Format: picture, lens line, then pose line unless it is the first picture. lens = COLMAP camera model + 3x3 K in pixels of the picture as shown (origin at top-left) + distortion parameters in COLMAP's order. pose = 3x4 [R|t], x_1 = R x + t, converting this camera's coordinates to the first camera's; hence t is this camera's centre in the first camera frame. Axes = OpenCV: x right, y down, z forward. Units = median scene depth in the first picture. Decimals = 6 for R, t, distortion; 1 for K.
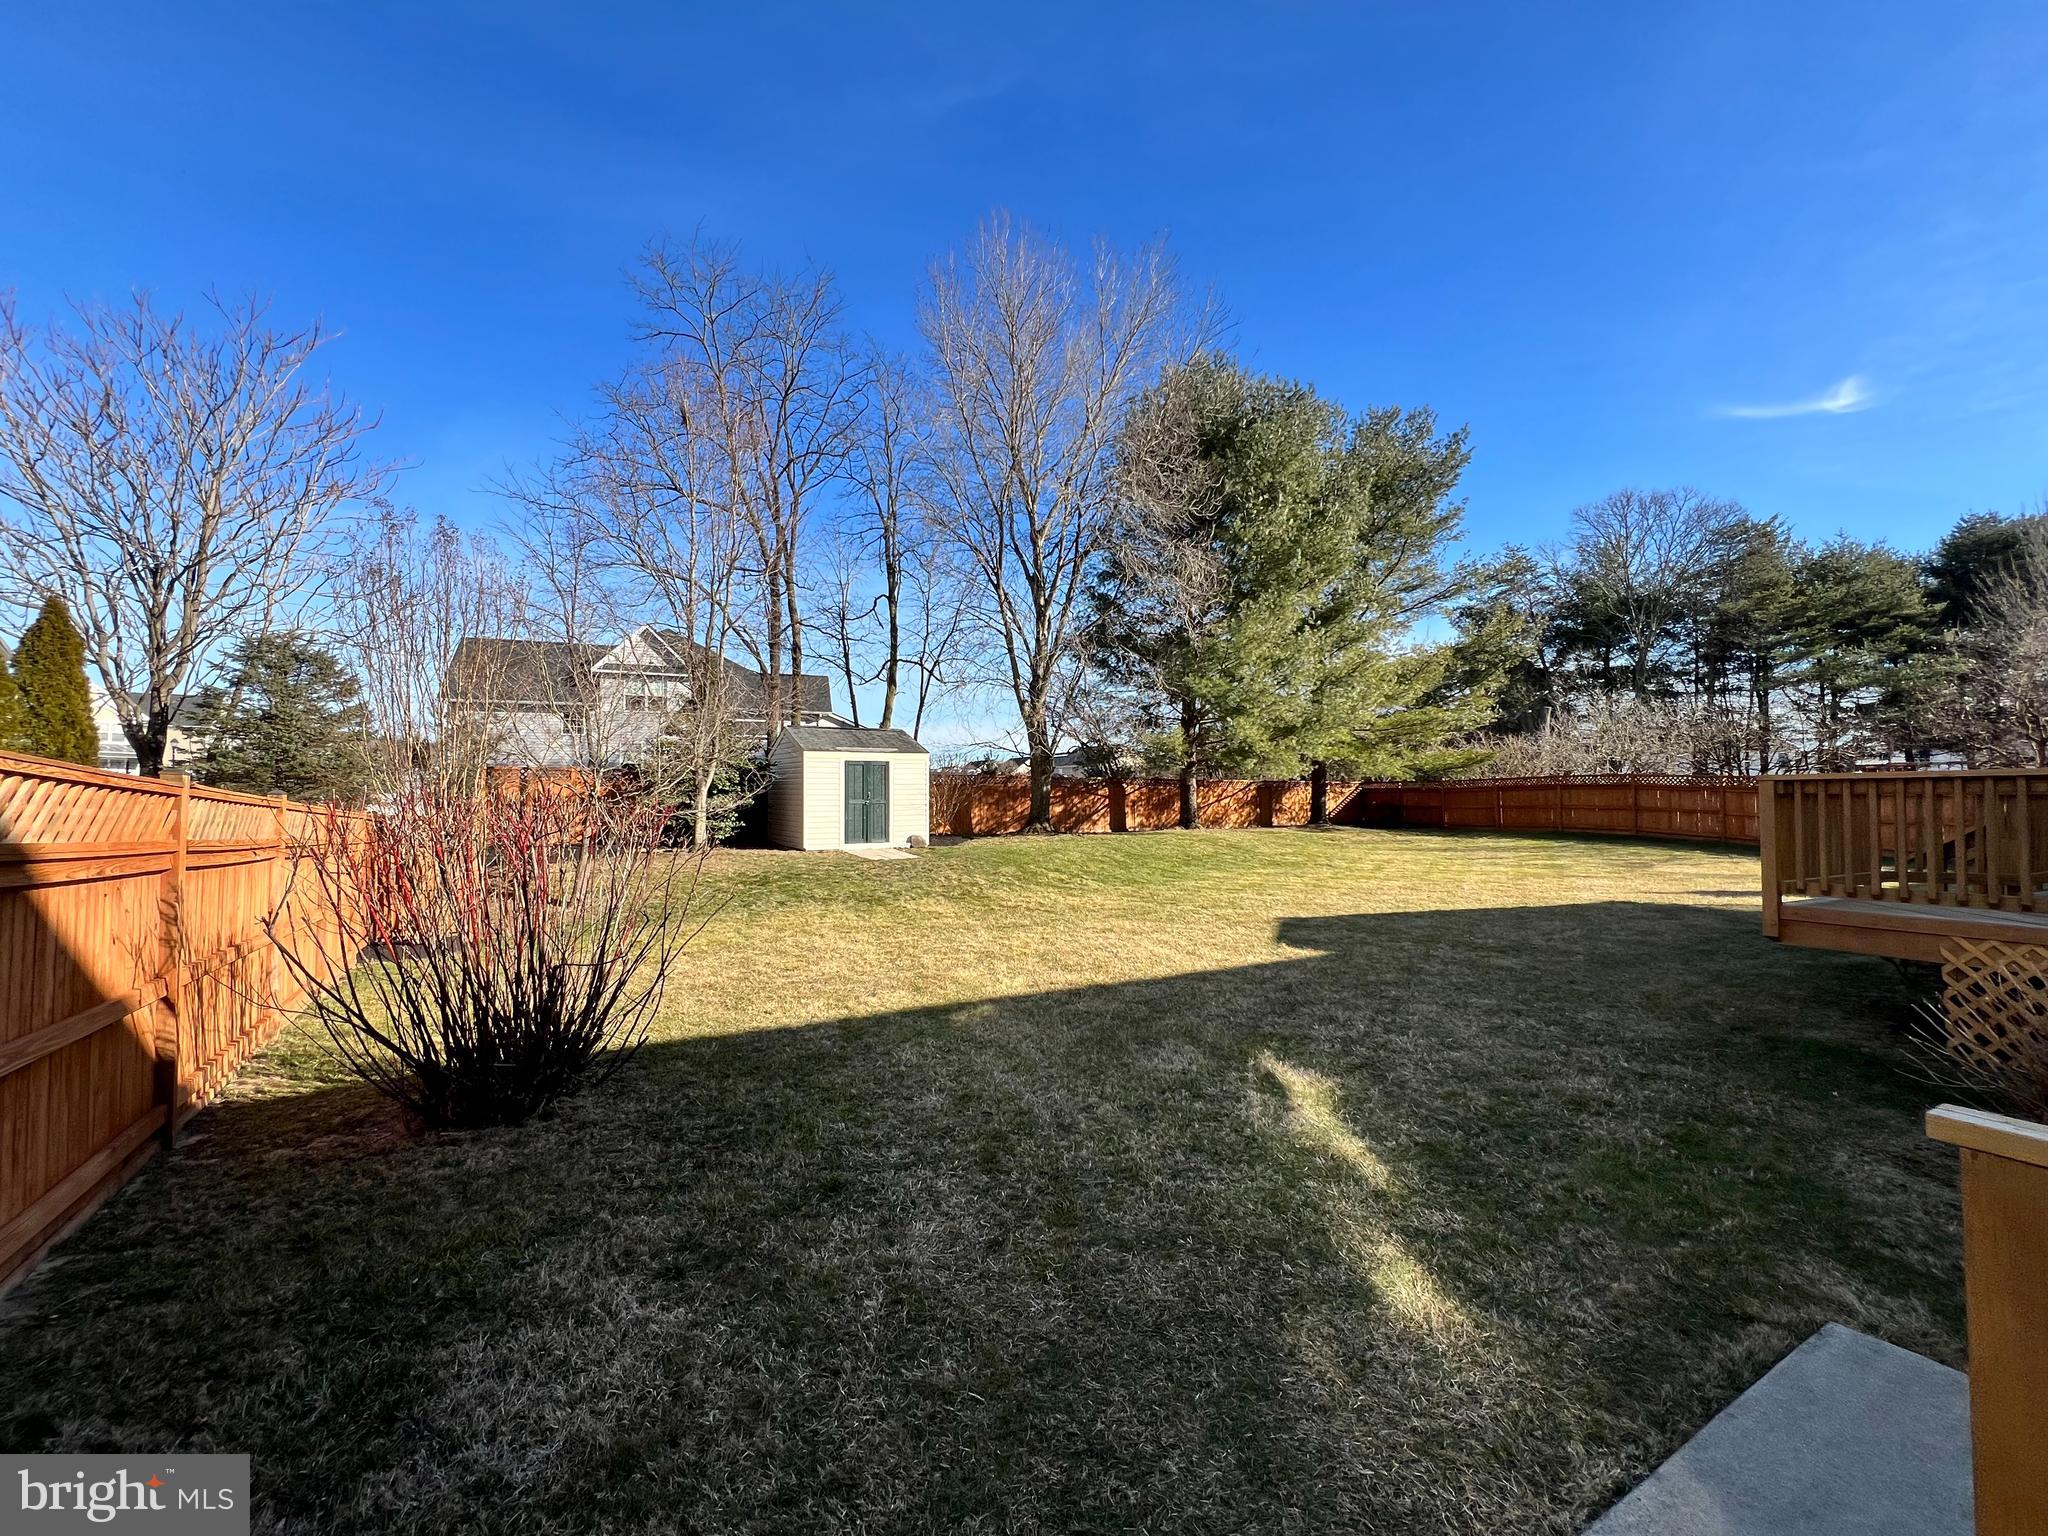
lens RADIAL K [[827.9, 0, 1028.9], [0, 827.9, 766.2], [0, 0, 1]] dist [0.000071, -0.000001]
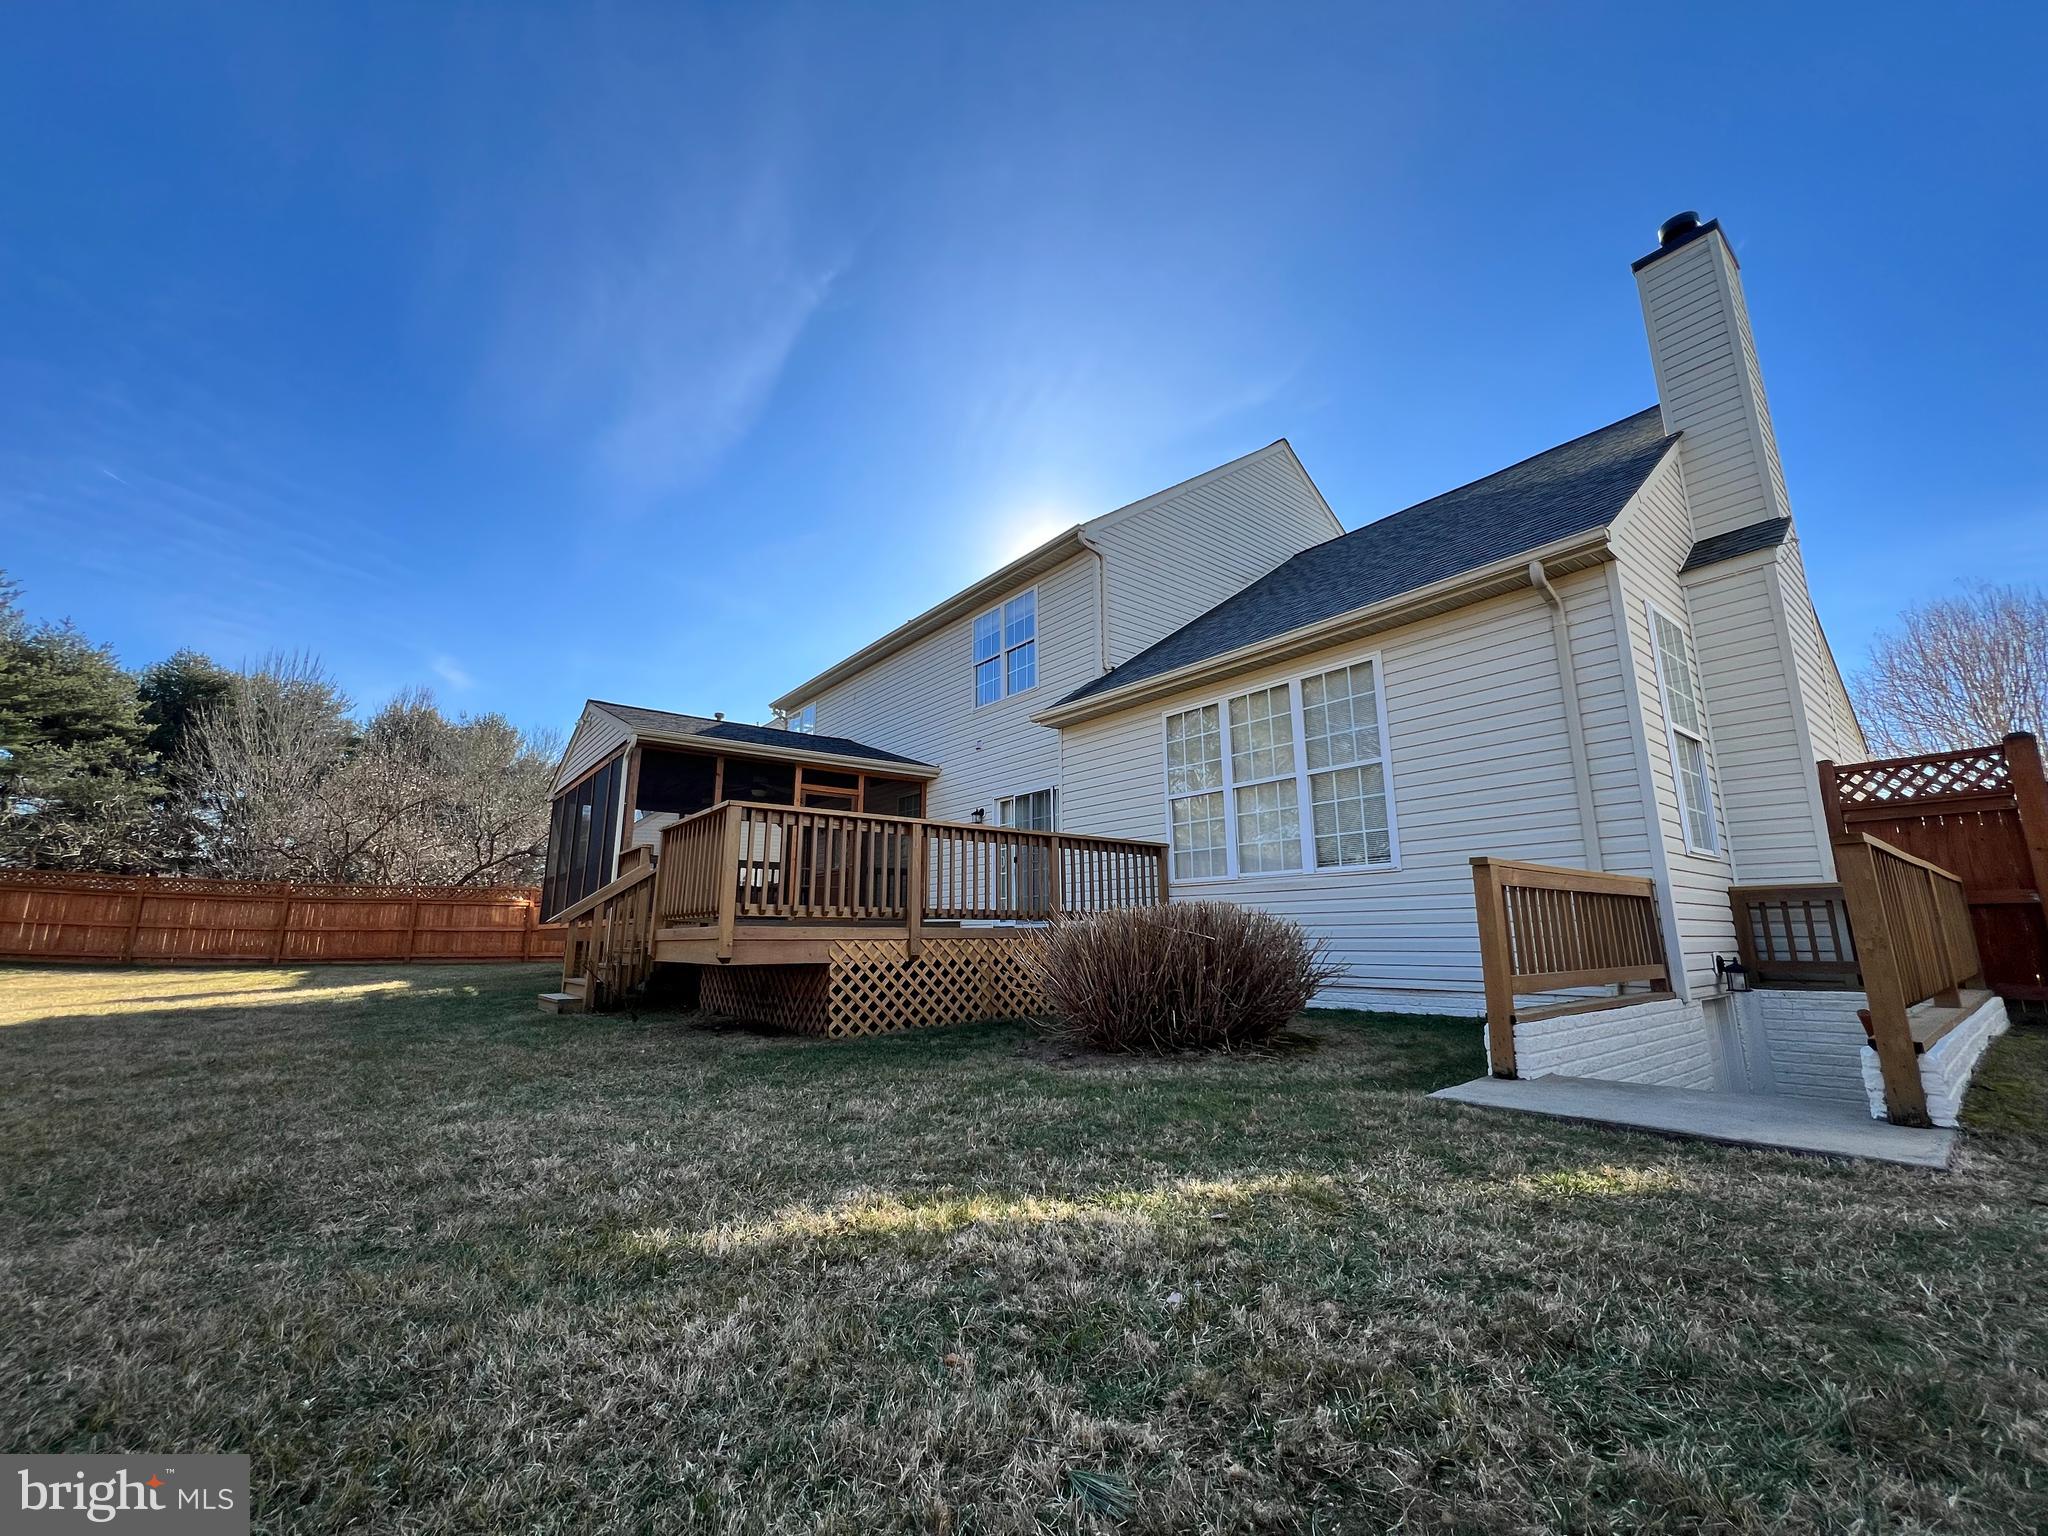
lens RADIAL K [[827.9, 0, 1029.9], [0, 827.9, 770.3], [0, 0, 1]] dist [0.000071, -0.000001]
pose [[-0.226203, 0.207763, 0.951665, -0.044789], [-0.021063, 0.975717, -0.218020, 0.045146], [-0.973852, -0.069362, -0.216334, 0.203743]]
